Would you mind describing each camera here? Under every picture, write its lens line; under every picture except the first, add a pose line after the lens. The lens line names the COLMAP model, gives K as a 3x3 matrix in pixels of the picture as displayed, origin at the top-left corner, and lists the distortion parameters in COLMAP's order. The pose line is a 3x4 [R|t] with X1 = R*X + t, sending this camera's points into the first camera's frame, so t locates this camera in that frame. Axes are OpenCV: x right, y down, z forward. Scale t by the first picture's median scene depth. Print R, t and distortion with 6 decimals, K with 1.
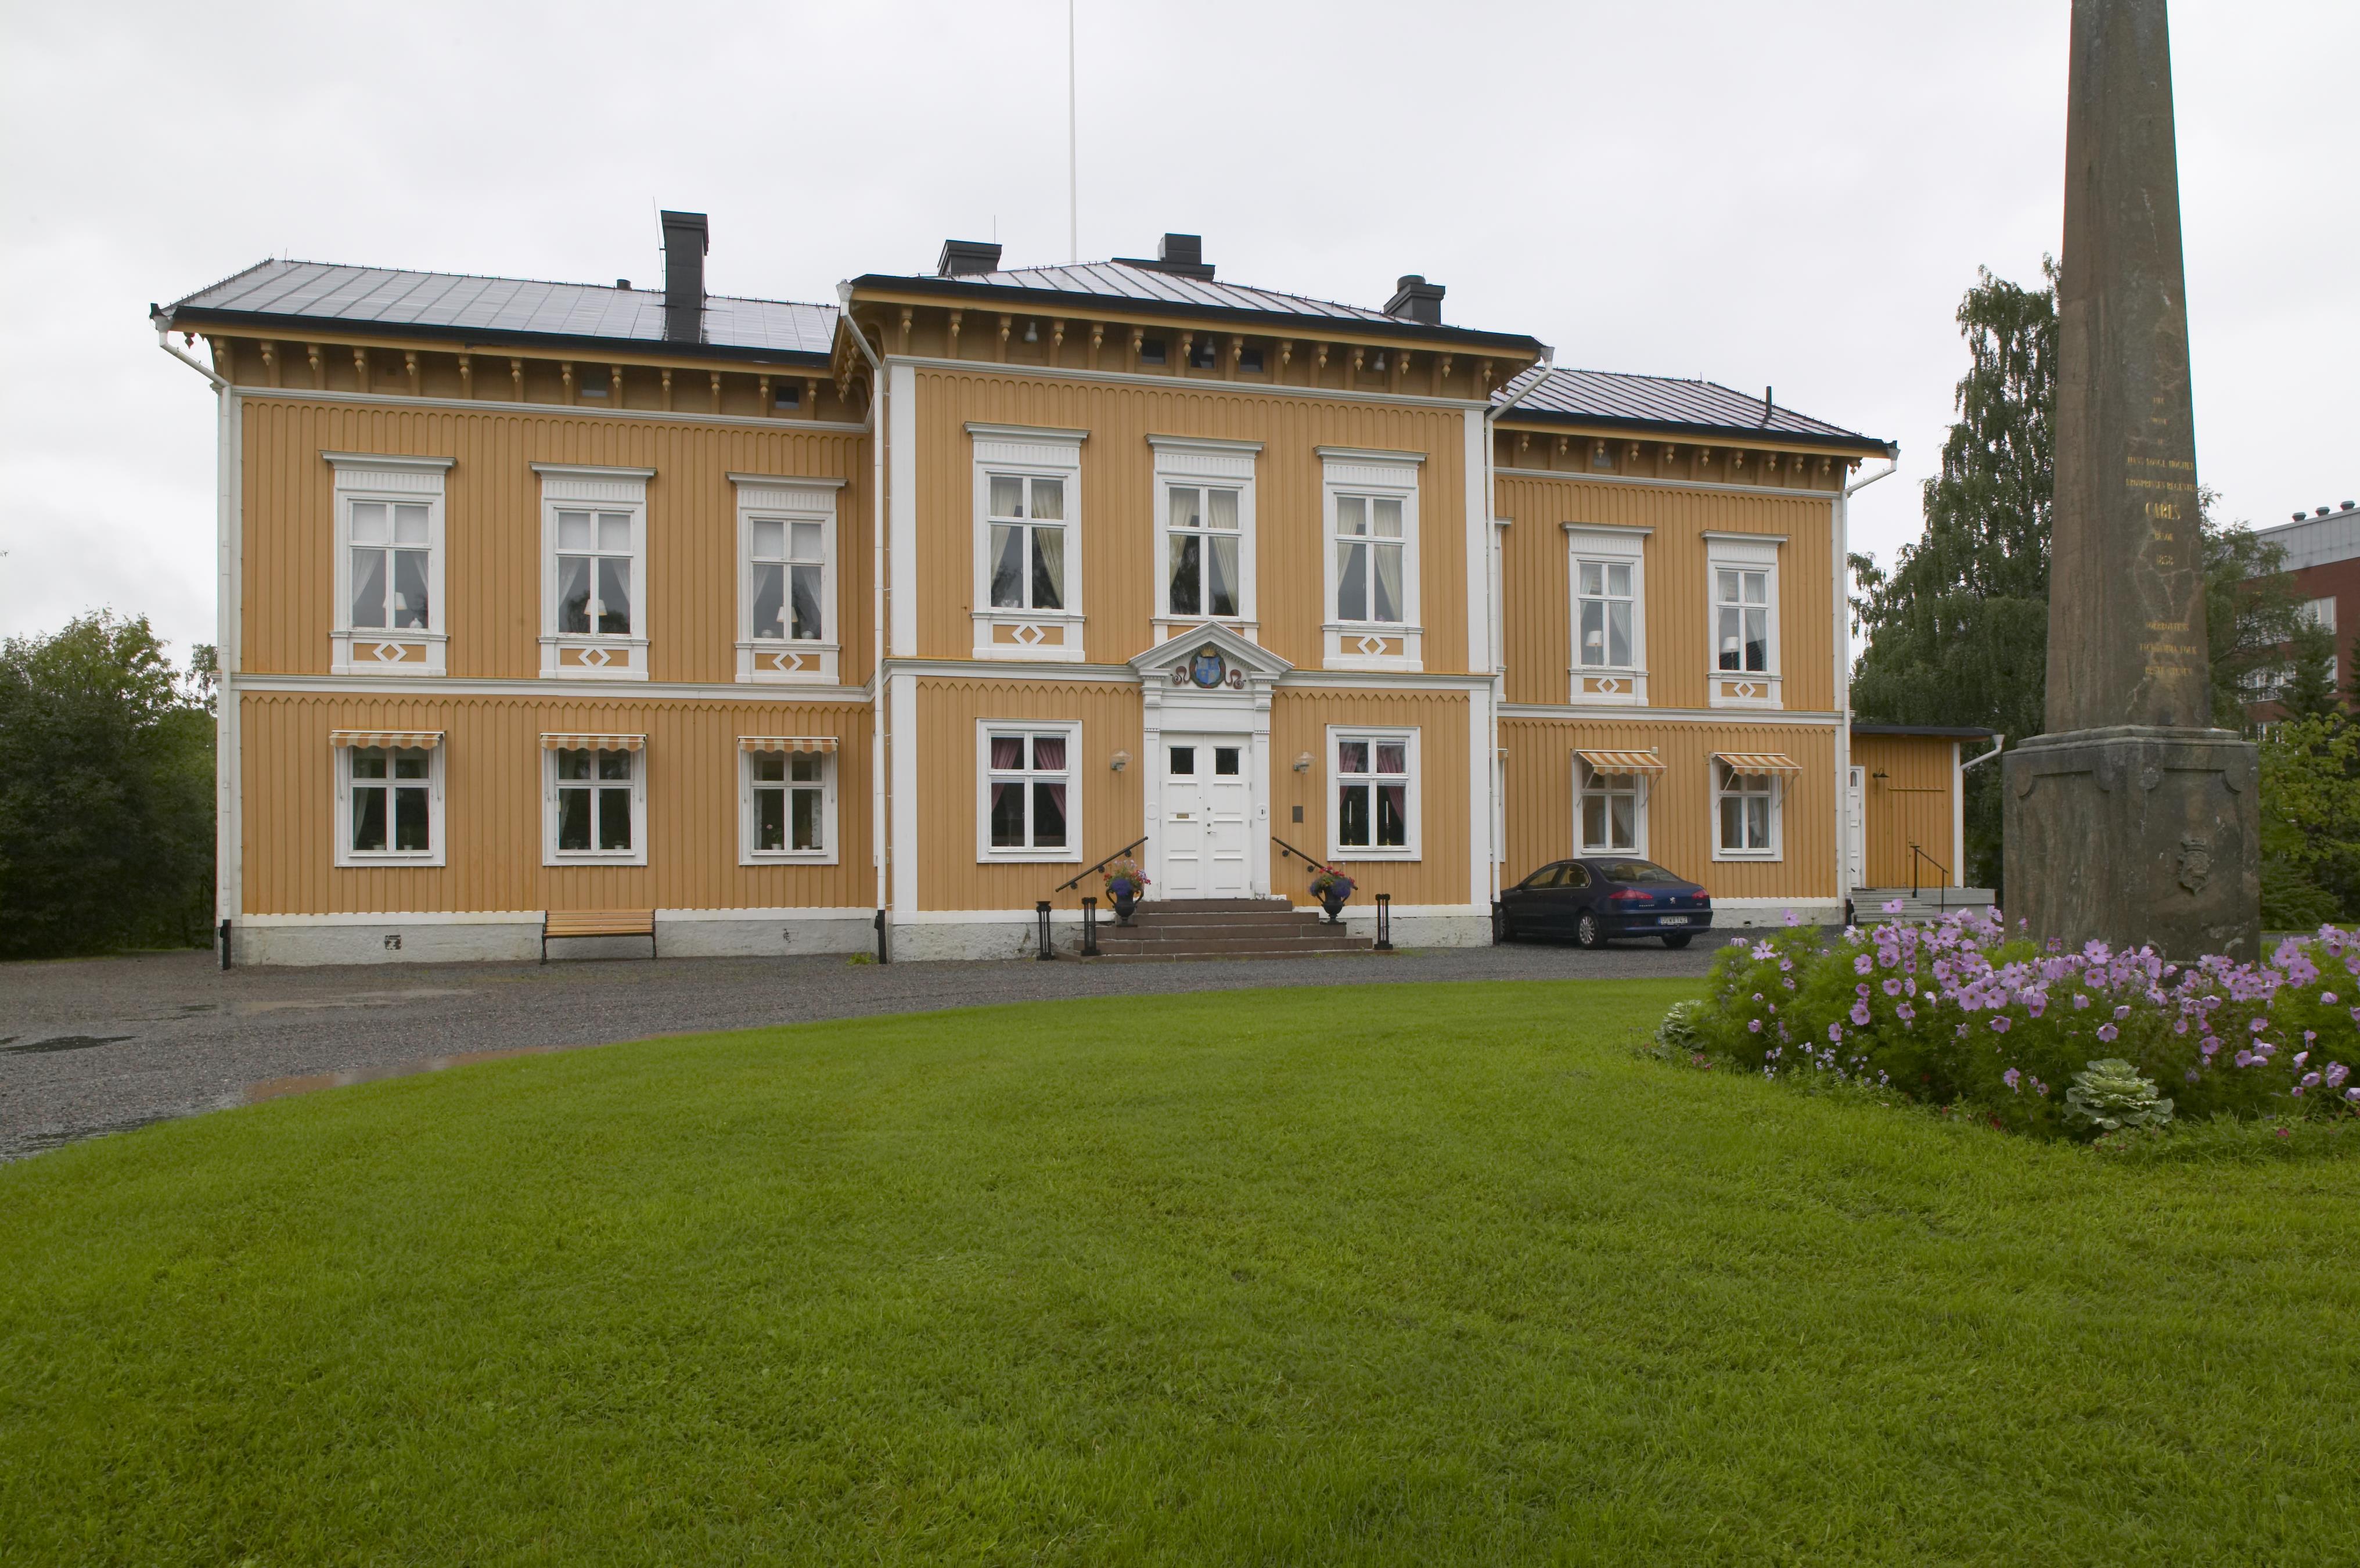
lens RADIAL K [[1637.8, 0, 1196.7], [0, 1637.8, 866.9], [0, 0, 1]] dist [-0.059674, 0.042462]
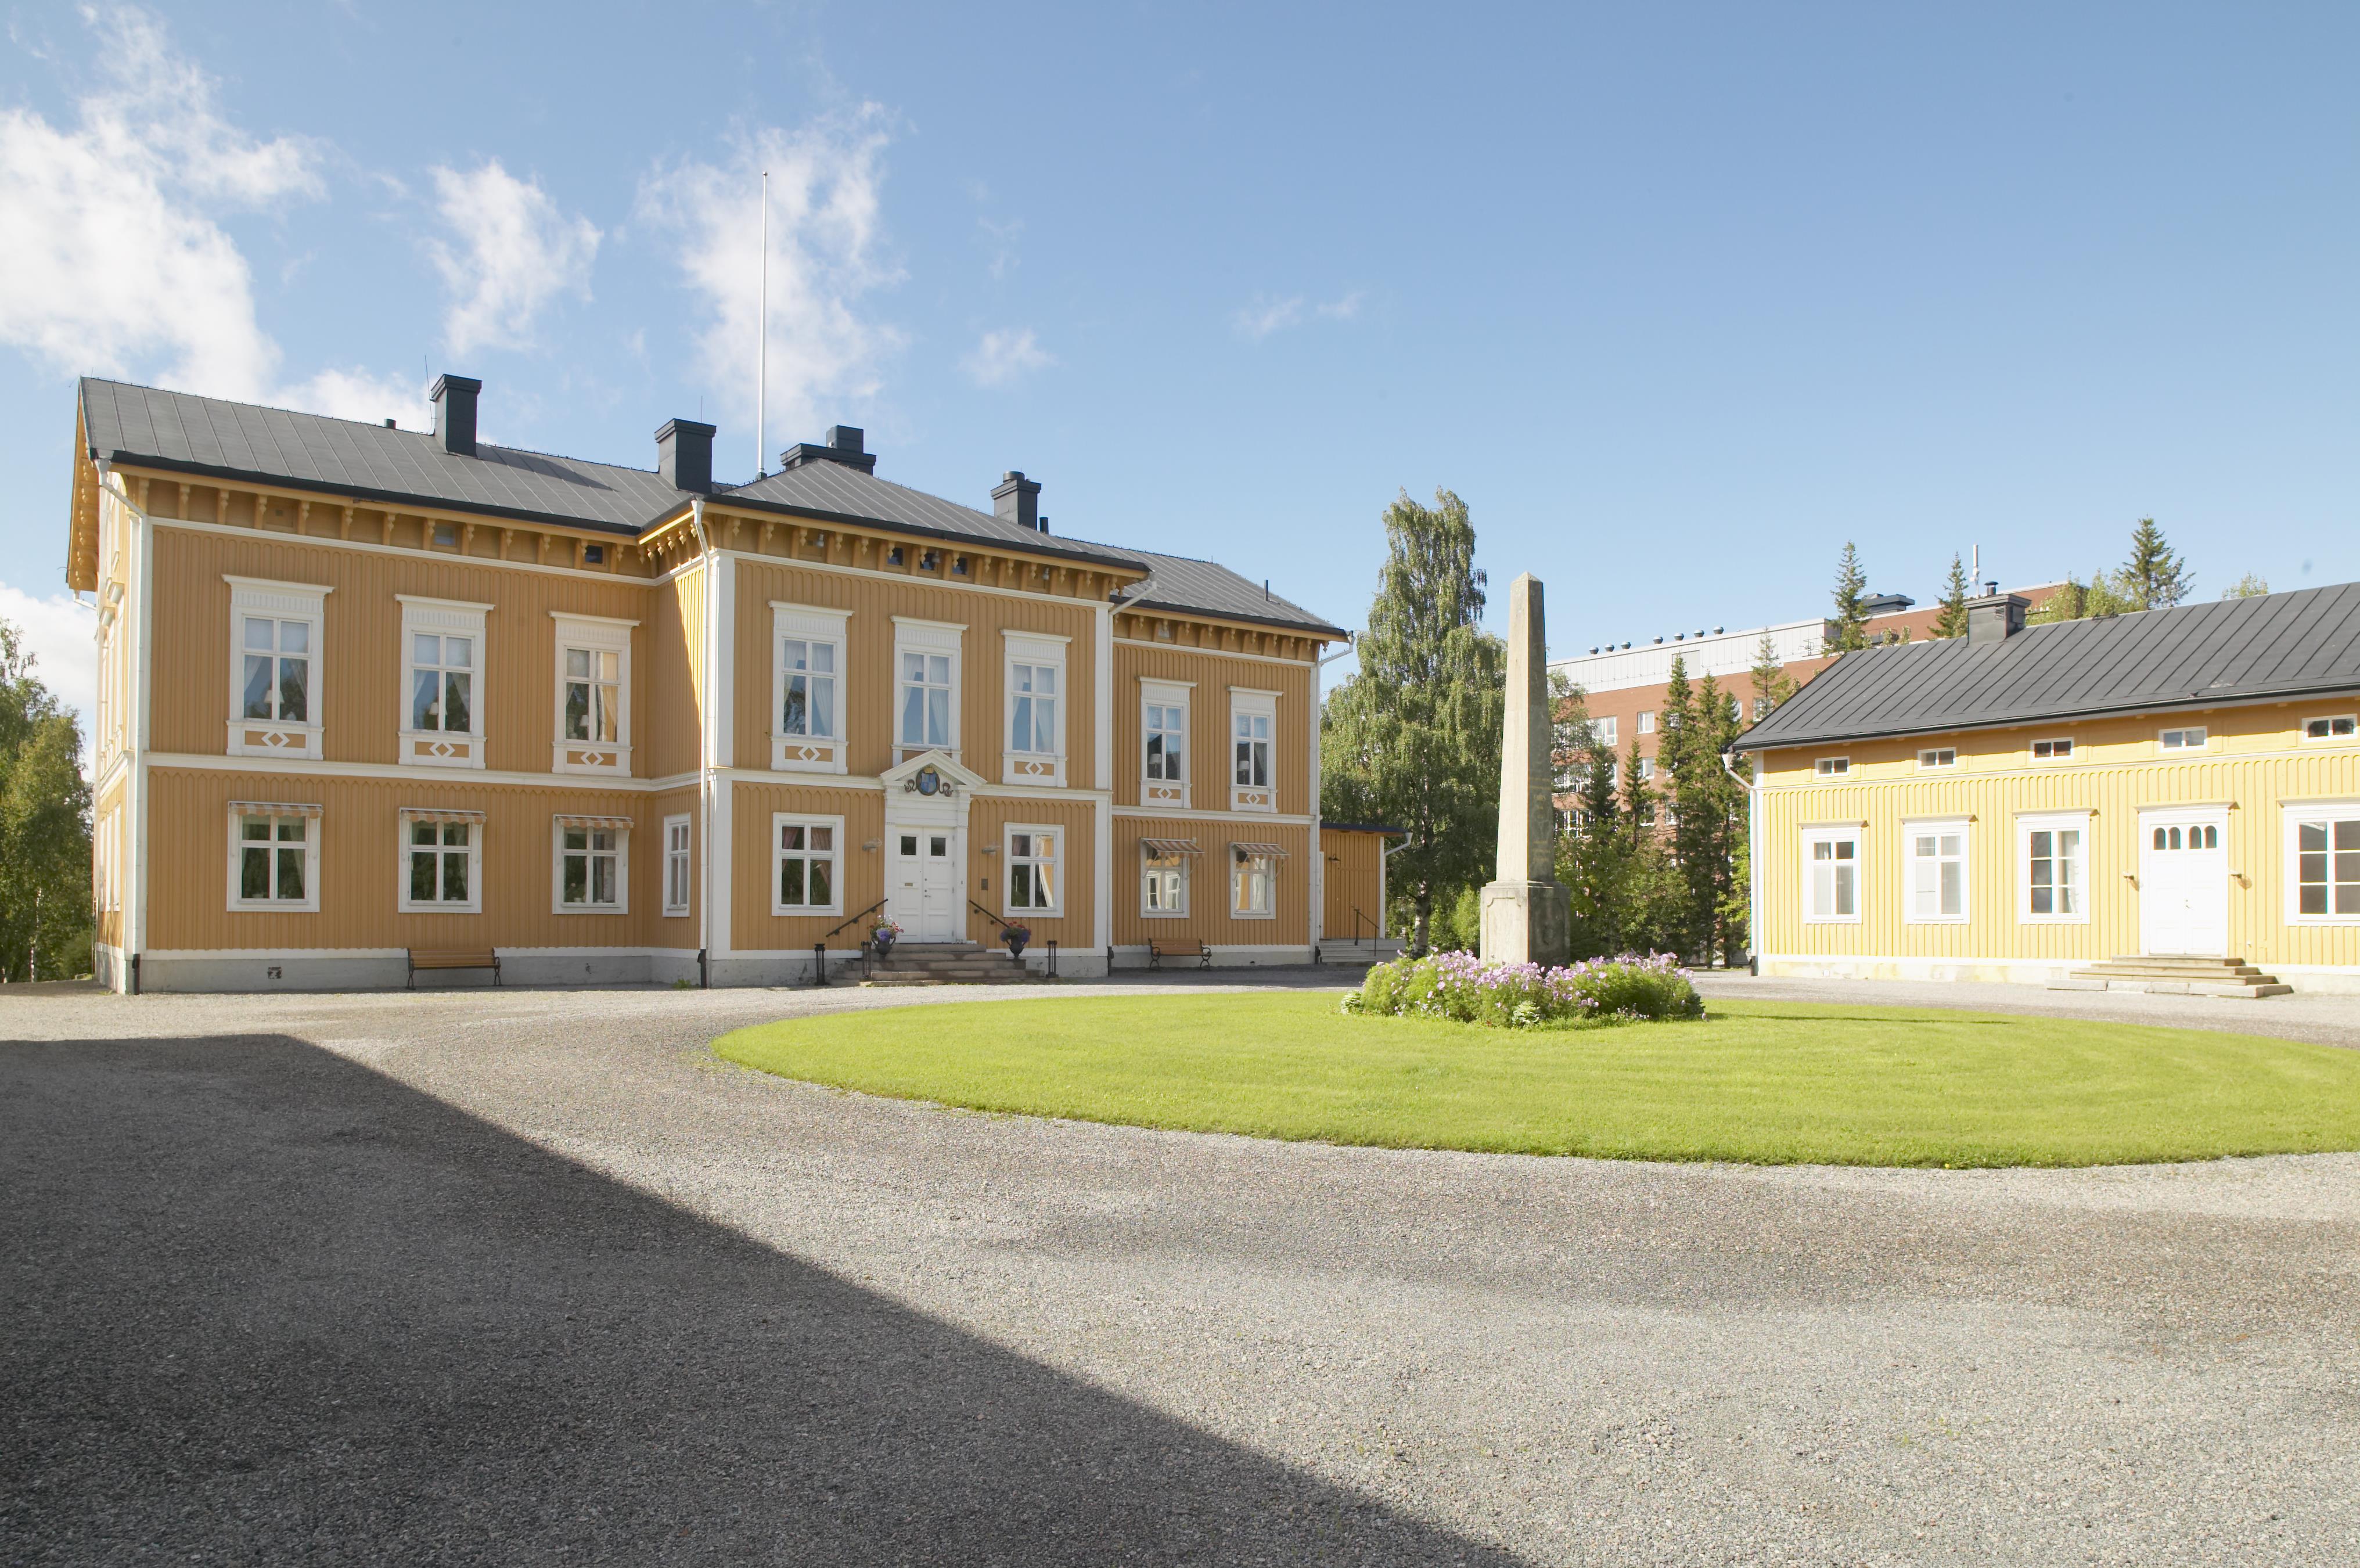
lens RADIAL K [[1637.8, 0, 1194.0], [0, 1637.8, 901.6], [0, 0, 1]] dist [-0.059674, 0.042462]
pose [[0.935375, 0.016049, 0.353292, -0.270359], [-0.013861, 0.999866, -0.008722, -0.007206], [-0.353385, 0.003261, 0.935472, -0.403267]]
